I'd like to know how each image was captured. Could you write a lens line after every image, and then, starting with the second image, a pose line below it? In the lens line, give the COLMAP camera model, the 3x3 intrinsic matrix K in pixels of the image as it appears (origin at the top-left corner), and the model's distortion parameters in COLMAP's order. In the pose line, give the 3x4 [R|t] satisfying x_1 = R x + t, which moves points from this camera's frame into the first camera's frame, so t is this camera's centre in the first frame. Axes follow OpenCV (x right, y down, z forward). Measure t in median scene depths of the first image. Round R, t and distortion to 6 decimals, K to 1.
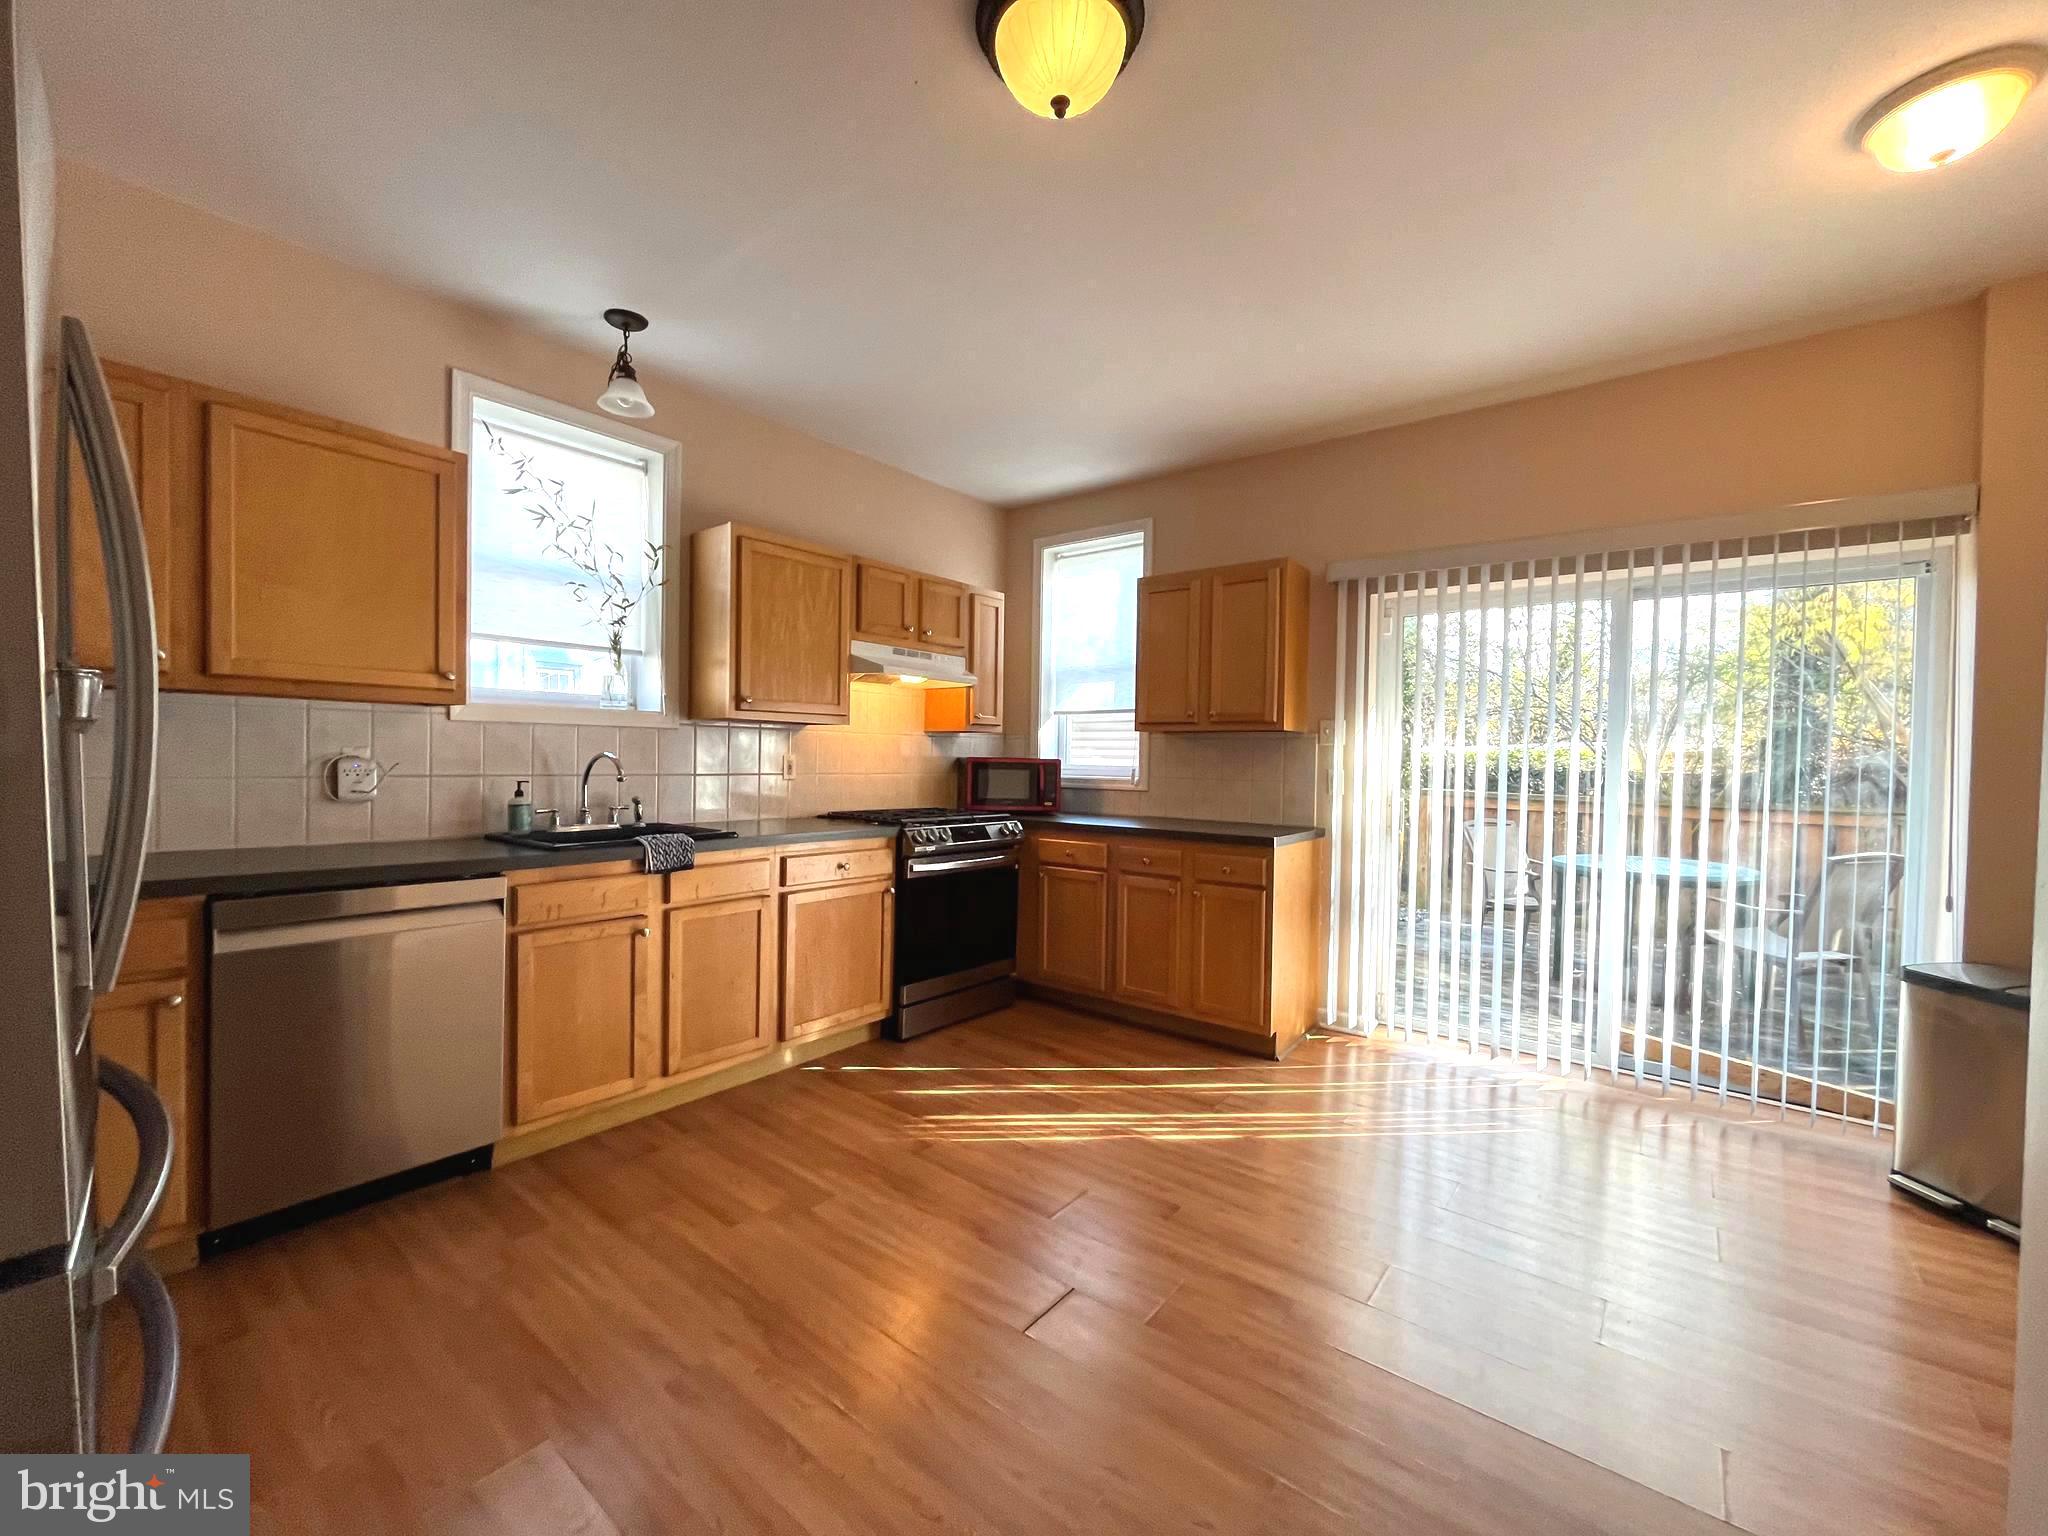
lens RADIAL K [[832.3, 0, 1018.2], [0, 832.3, 770.6], [0, 0, 1]] dist [-0.002683, -0.000430]
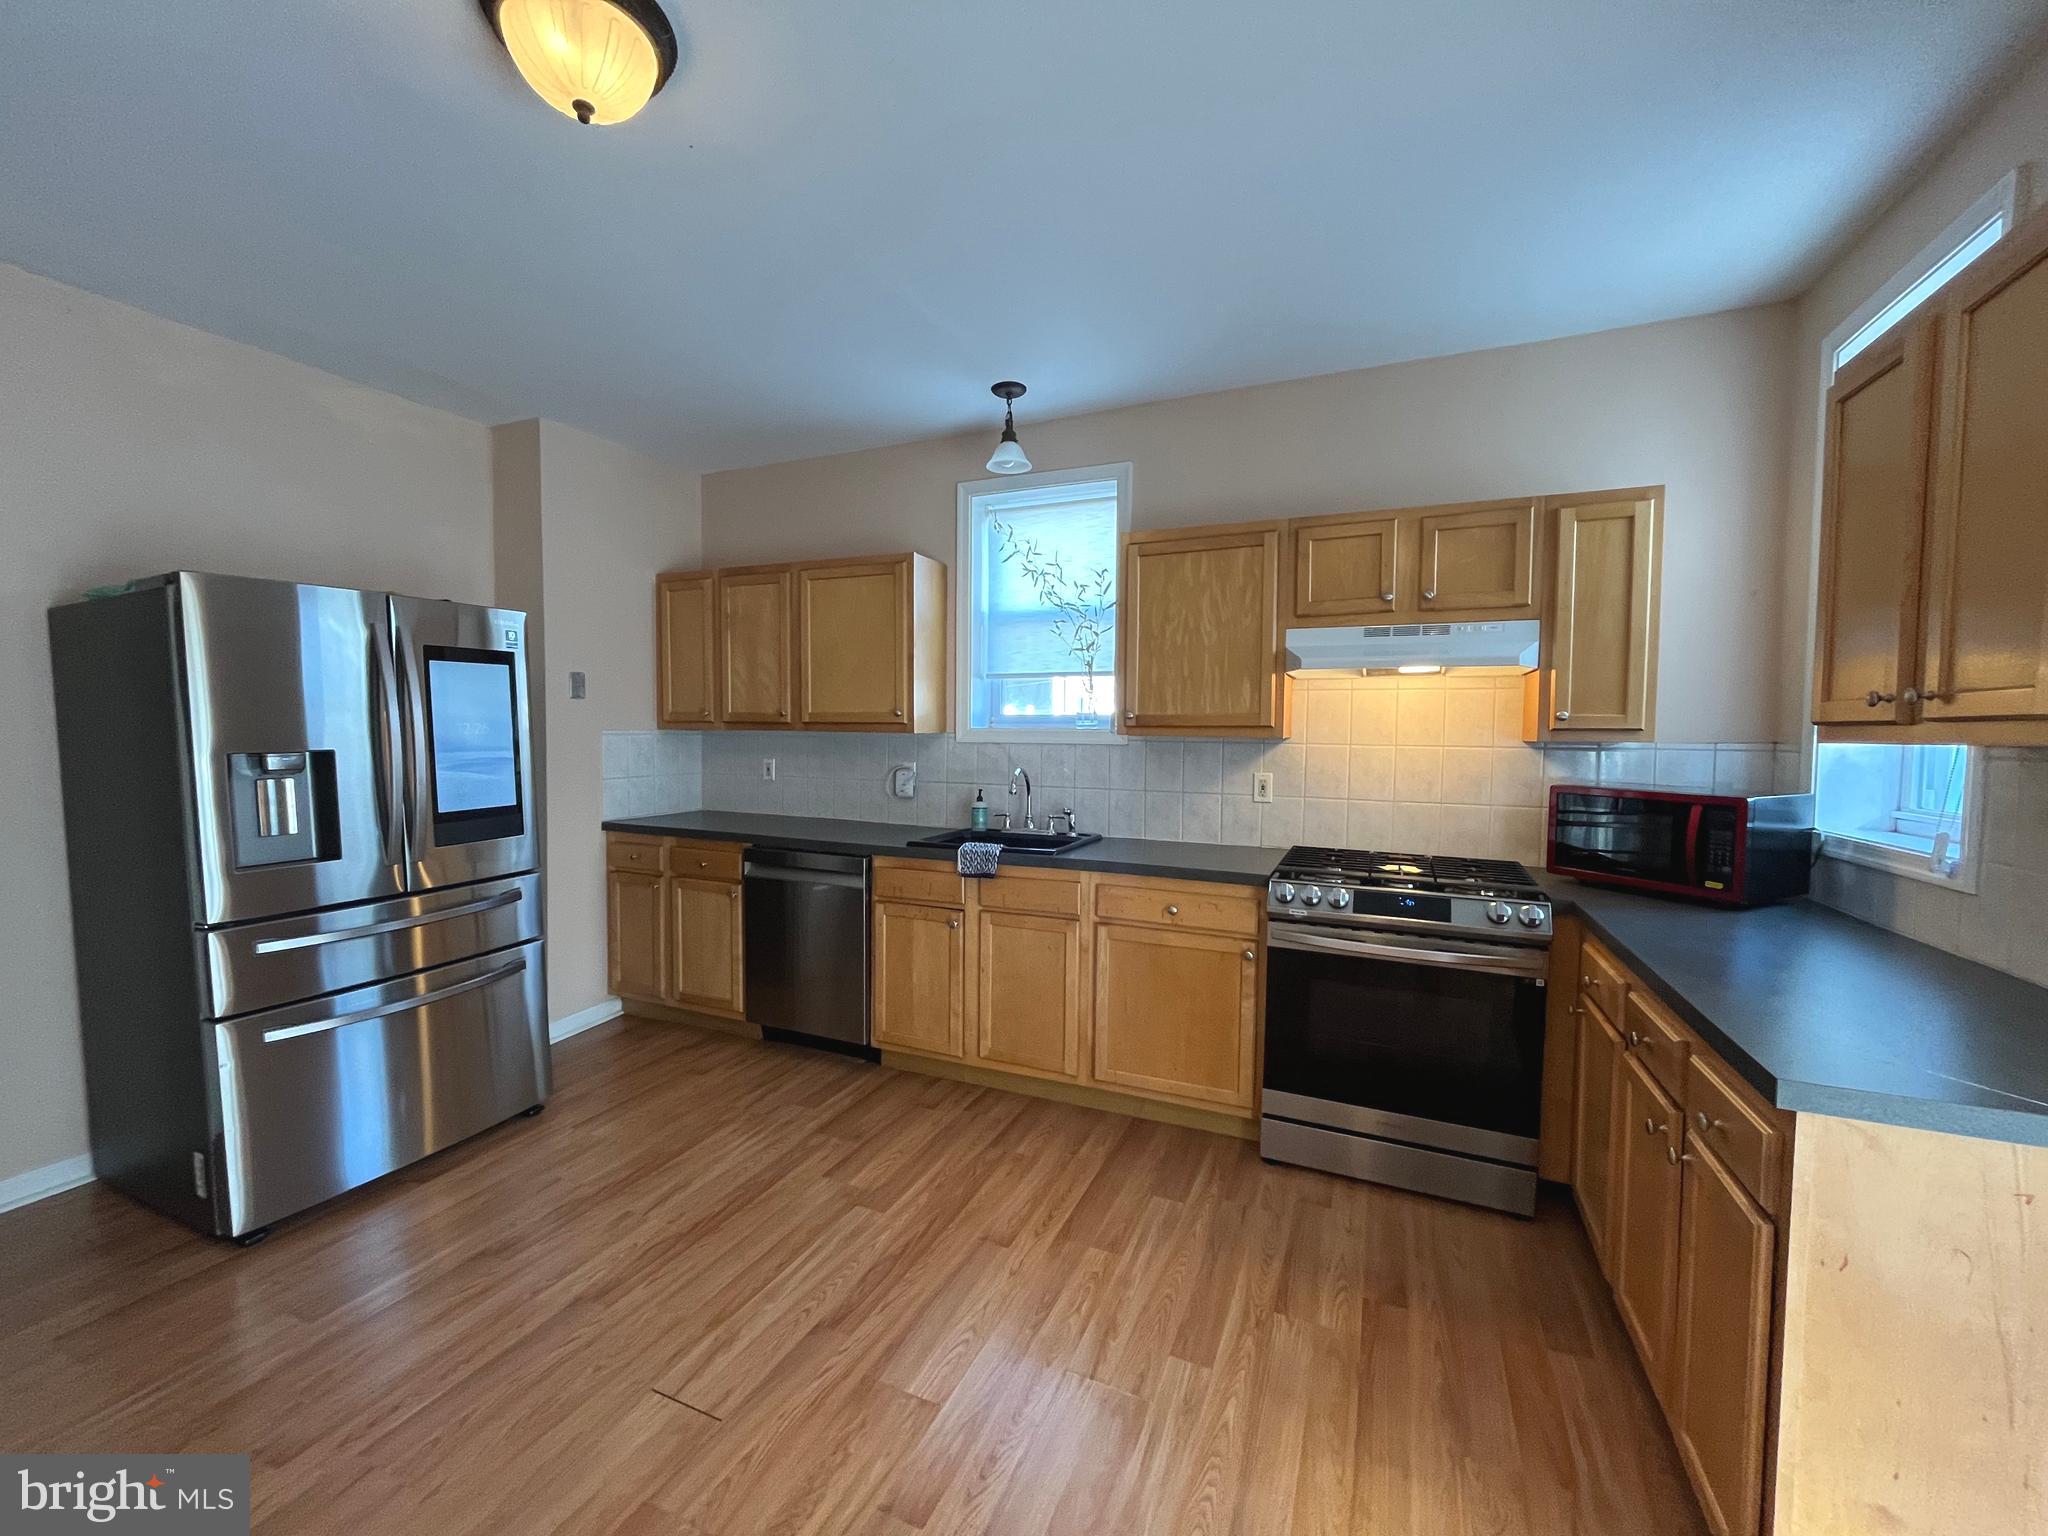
lens RADIAL K [[832.3, 0, 1016.8], [0, 832.3, 772.3], [0, 0, 1]] dist [-0.002683, -0.000430]
pose [[0.248600, 0.033503, -0.968027, 0.577604], [-0.025143, 0.999288, 0.028128, -0.044853], [0.968280, 0.017347, 0.249265, 0.653305]]
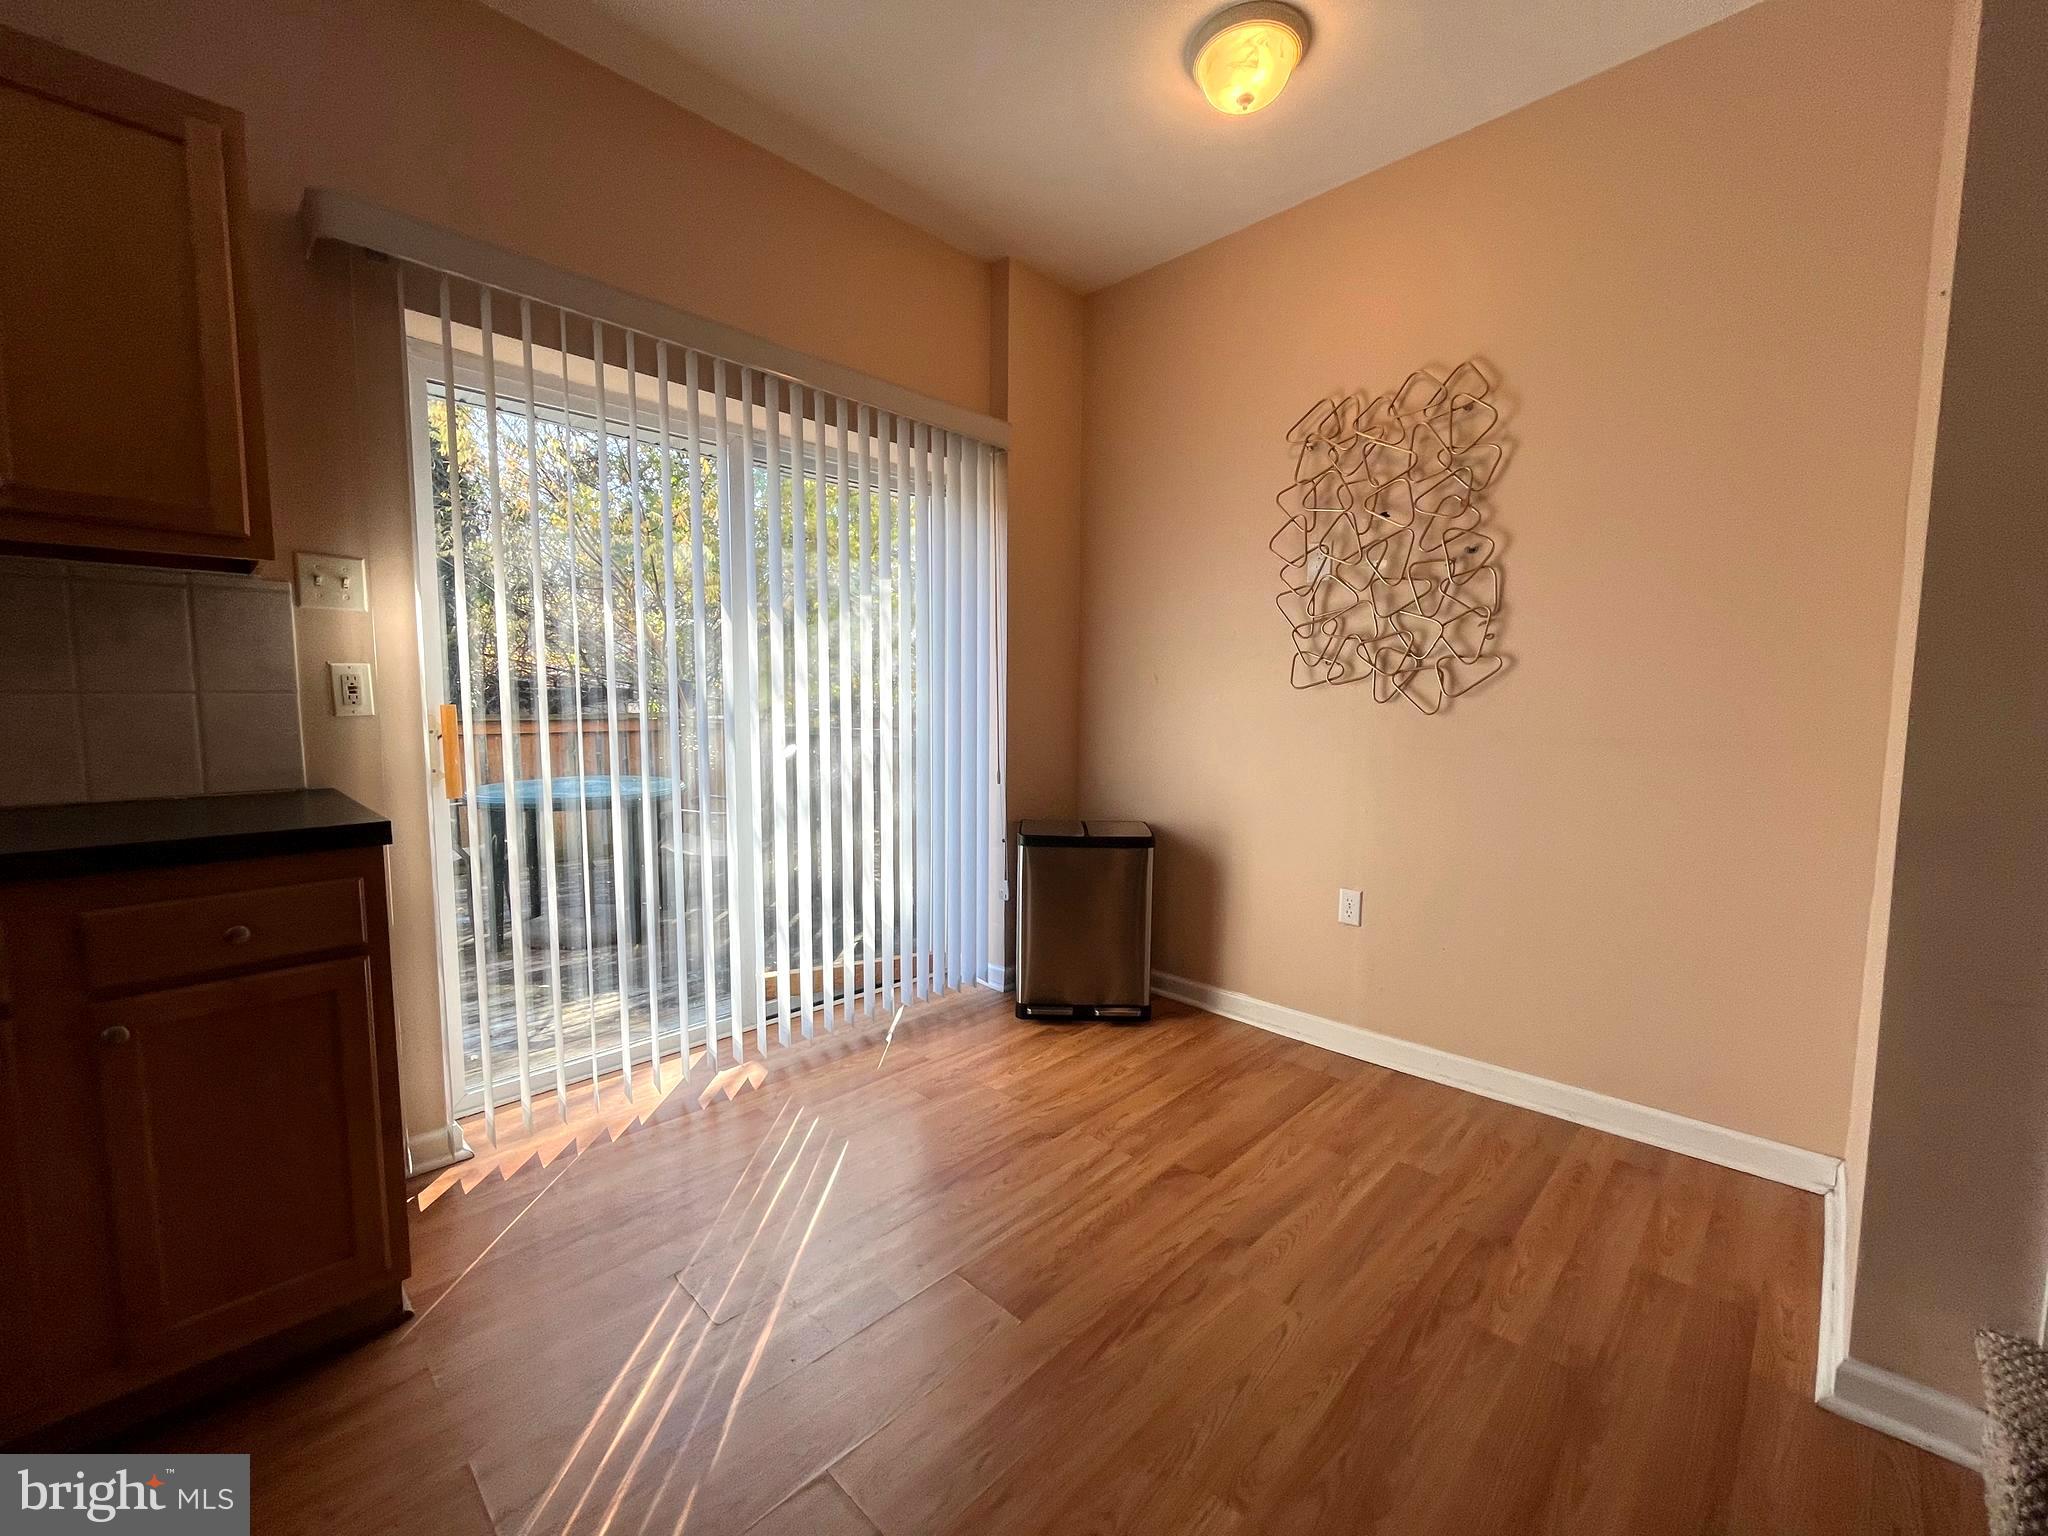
lens RADIAL K [[832.3, 0, 1017.9], [0, 832.3, 766.0], [0, 0, 1]] dist [-0.002683, -0.000430]
pose [[0.100449, -0.101771, 0.989724, -0.066336], [0.016164, 0.994790, 0.100652, 0.019040], [-0.994811, 0.005888, 0.101570, 0.686152]]
